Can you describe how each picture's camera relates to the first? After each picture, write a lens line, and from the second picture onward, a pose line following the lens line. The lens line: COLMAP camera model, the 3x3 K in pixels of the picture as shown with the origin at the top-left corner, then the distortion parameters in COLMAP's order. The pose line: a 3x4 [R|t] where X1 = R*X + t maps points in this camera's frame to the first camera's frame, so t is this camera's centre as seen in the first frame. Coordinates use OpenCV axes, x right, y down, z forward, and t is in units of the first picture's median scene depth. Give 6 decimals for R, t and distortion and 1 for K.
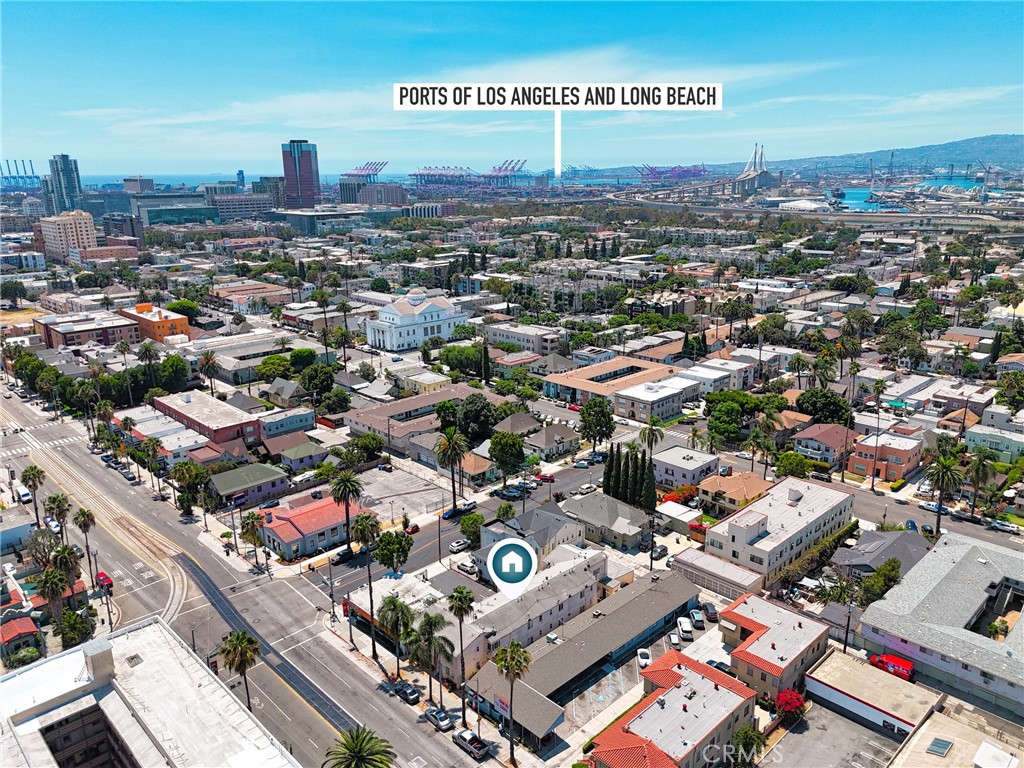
lens RADIAL K [[753.4, 0, 512.0], [0, 753.4, 384.0], [0, 0, 1]] dist [0.075683, -0.071273]
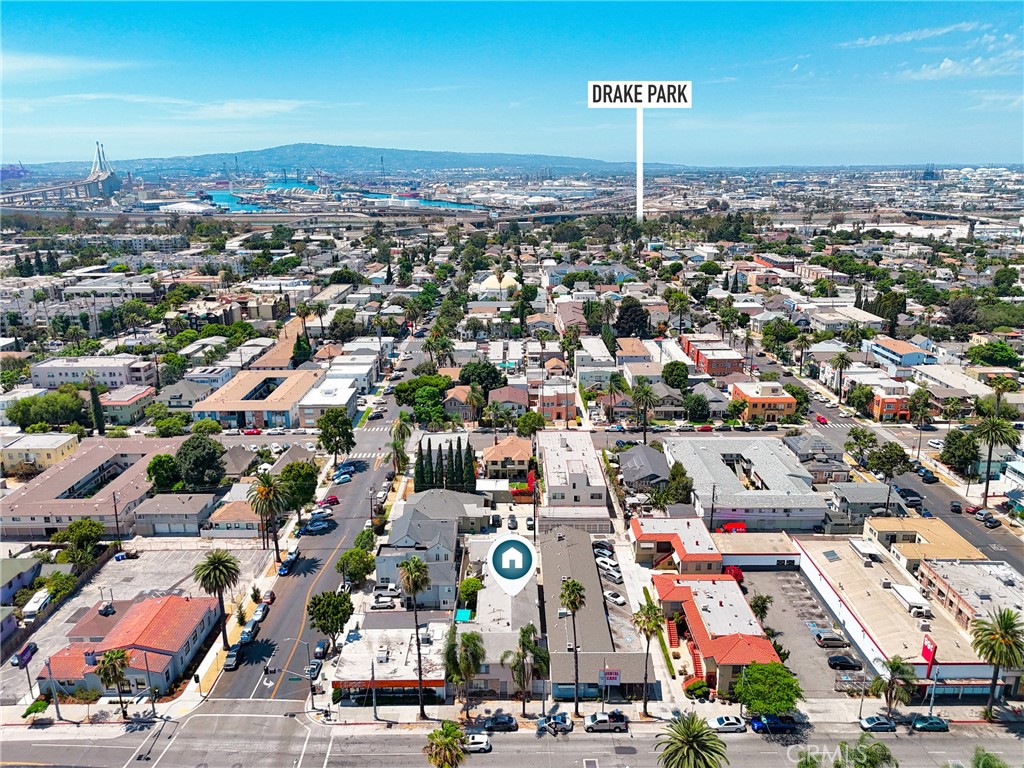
lens RADIAL K [[753.4, 0, 512.0], [0, 753.4, 384.0], [0, 0, 1]] dist [0.075683, -0.071273]
pose [[0.695028, -0.191400, 0.693038, -0.425004], [0.193630, 0.978130, 0.075950, -0.043736], [-0.692419, 0.081406, 0.716889, 0.172516]]
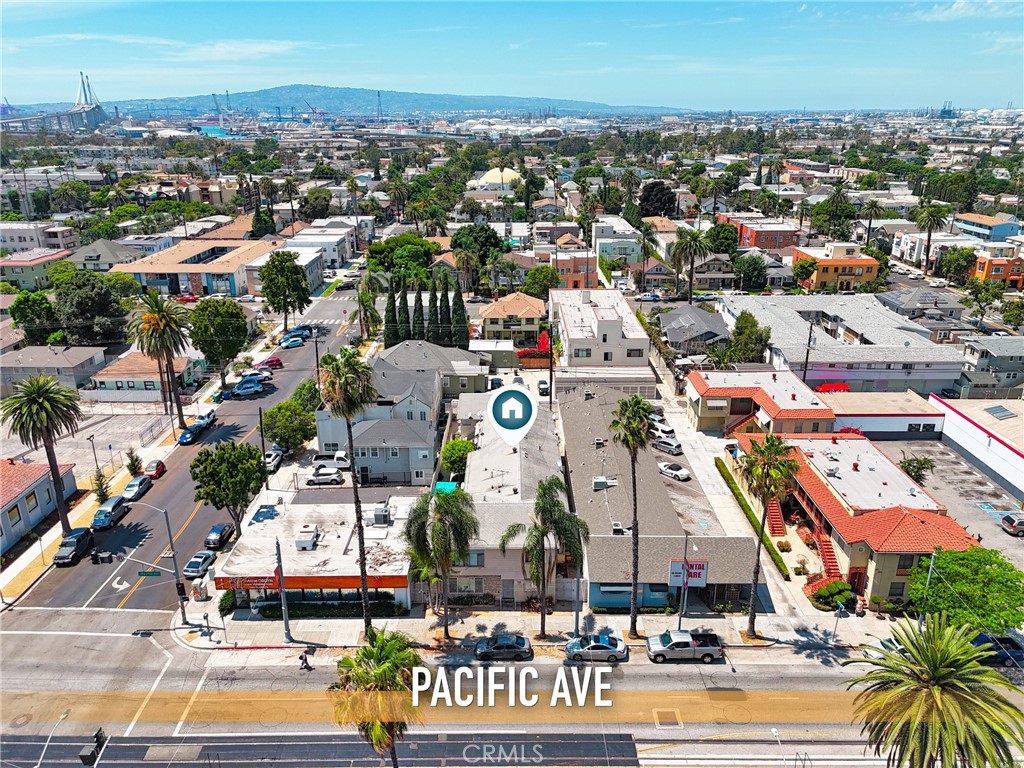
lens RADIAL K [[753.4, 0, 512.0], [0, 753.4, 384.0], [0, 0, 1]] dist [0.075683, -0.071273]
pose [[0.696538, -0.233692, 0.678397, -0.277713], [0.190331, 0.971782, 0.139335, 0.090563], [-0.691815, 0.032067, 0.721362, 0.364738]]
